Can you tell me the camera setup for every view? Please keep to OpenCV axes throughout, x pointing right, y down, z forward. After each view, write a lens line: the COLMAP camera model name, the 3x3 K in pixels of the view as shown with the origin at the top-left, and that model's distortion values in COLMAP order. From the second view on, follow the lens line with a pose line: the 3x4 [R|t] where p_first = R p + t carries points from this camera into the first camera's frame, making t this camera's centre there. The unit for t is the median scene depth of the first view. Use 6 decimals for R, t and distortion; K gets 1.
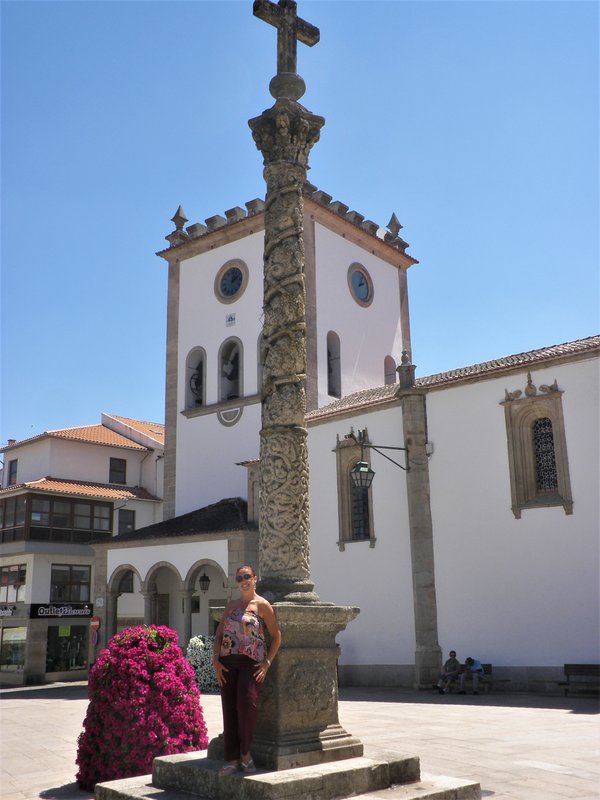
lens RADIAL K [[837.0, 0, 298.0], [0, 837.0, 396.1], [0, 0, 1]] dist [-0.154472, 0.405844]
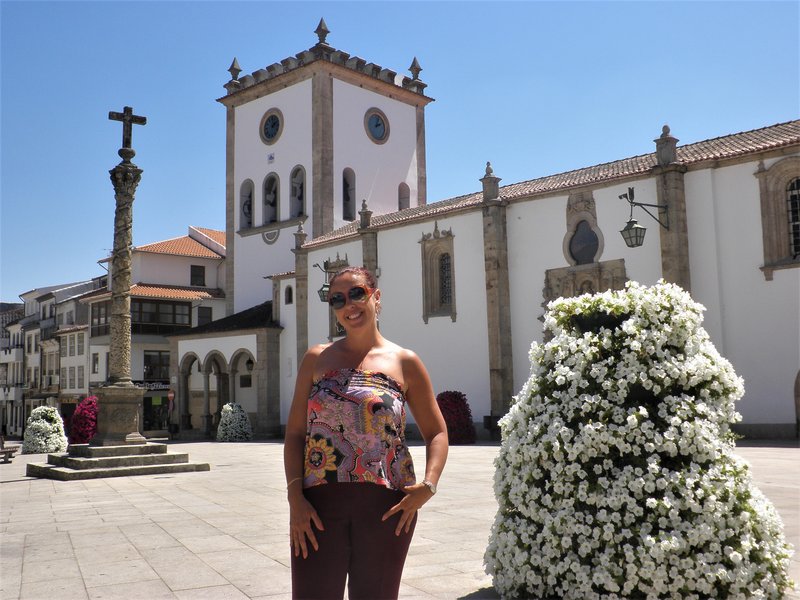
lens RADIAL K [[837.0, 0, 399.8], [0, 837.0, 305.0], [0, 0, 1]] dist [-0.154472, 0.405844]
pose [[0.998366, -0.008102, -0.056571, 0.178984], [0.017034, 0.987089, 0.159261, -0.068731], [0.054550, -0.159965, 0.985614, -0.251671]]
